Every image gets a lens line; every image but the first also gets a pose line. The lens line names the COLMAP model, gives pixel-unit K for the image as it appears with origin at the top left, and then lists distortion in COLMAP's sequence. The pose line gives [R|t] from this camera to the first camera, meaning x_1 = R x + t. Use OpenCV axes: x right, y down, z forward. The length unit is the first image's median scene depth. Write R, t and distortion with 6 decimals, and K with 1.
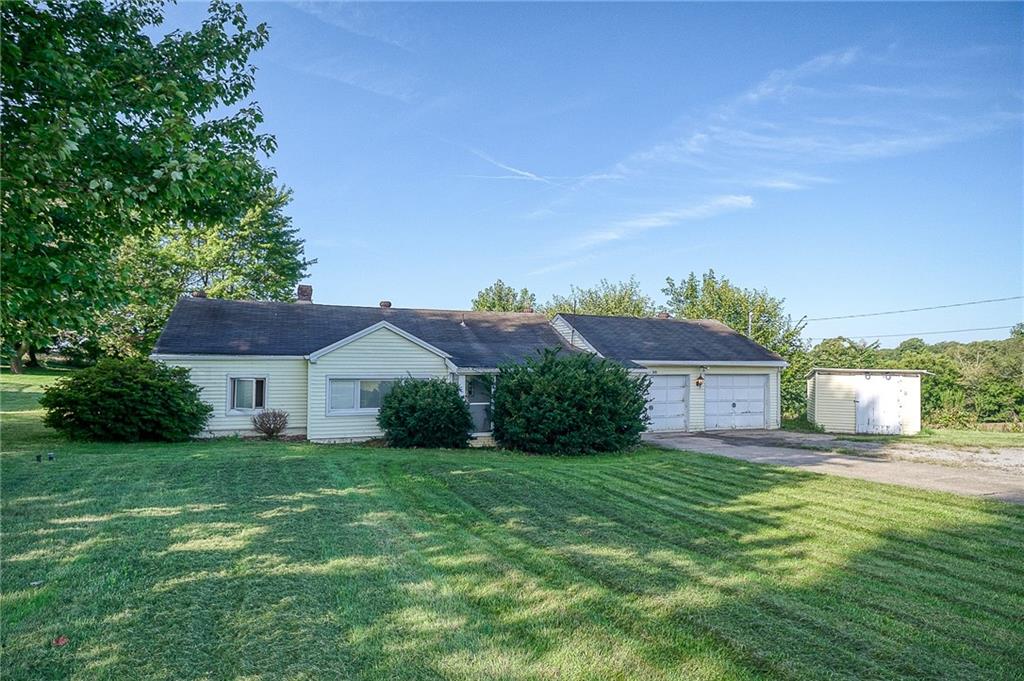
lens RADIAL K [[587.9, 0, 528.9], [0, 587.9, 300.4], [0, 0, 1]] dist [0.001592, -0.002955]
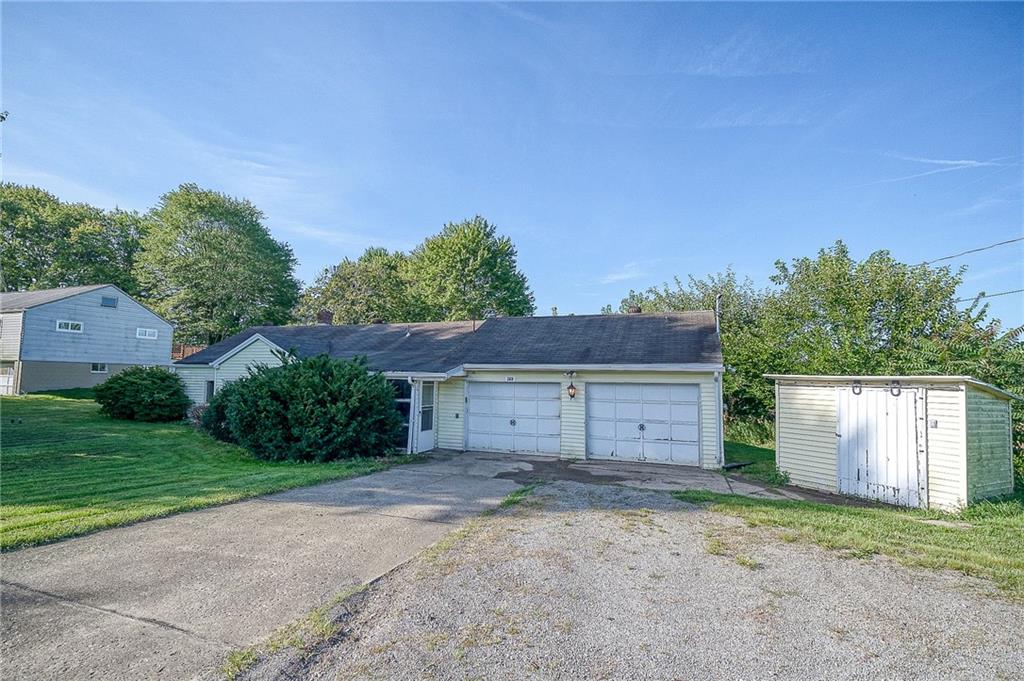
lens RADIAL K [[525.4, 0, 517.3], [0, 525.4, 322.0], [0, 0, 1]] dist [0.017530, -0.002215]
pose [[0.733278, -0.074017, -0.675888, 0.706165], [0.062072, 0.997193, -0.041861, 0.072185], [0.677090, -0.011258, 0.735814, 0.454194]]
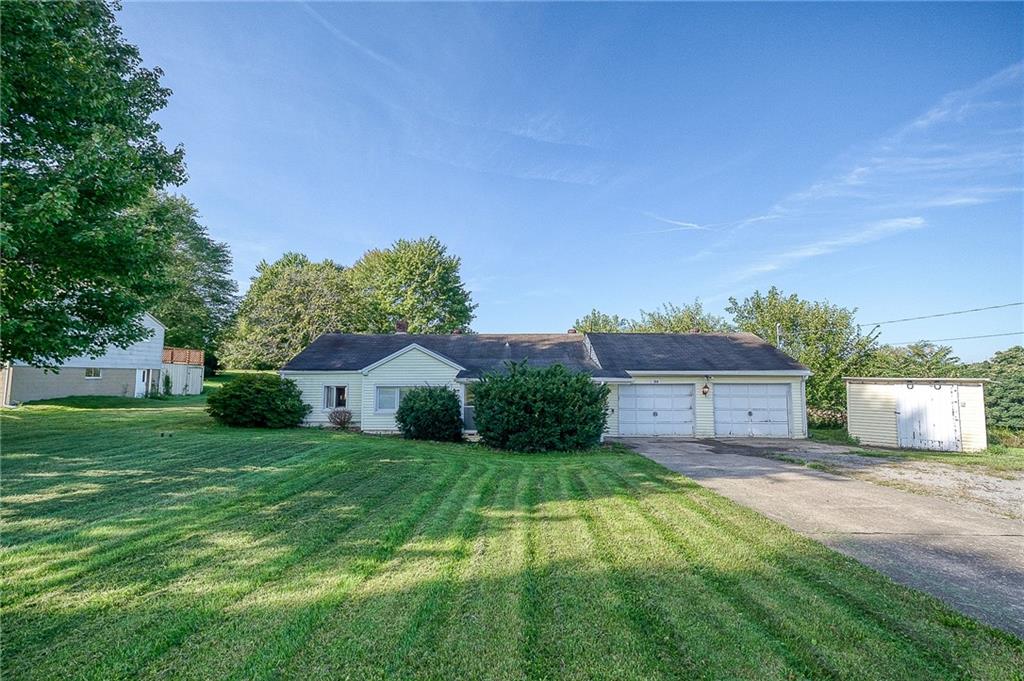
lens RADIAL K [[439.3, 0, 523.8], [0, 439.3, 316.5], [0, 0, 1]] dist [0.004672, 0.000408]
pose [[0.924125, -0.059880, -0.377369, 0.295062], [0.047571, 0.997990, -0.041862, 0.022140], [0.379117, 0.020734, 0.925116, 0.134612]]
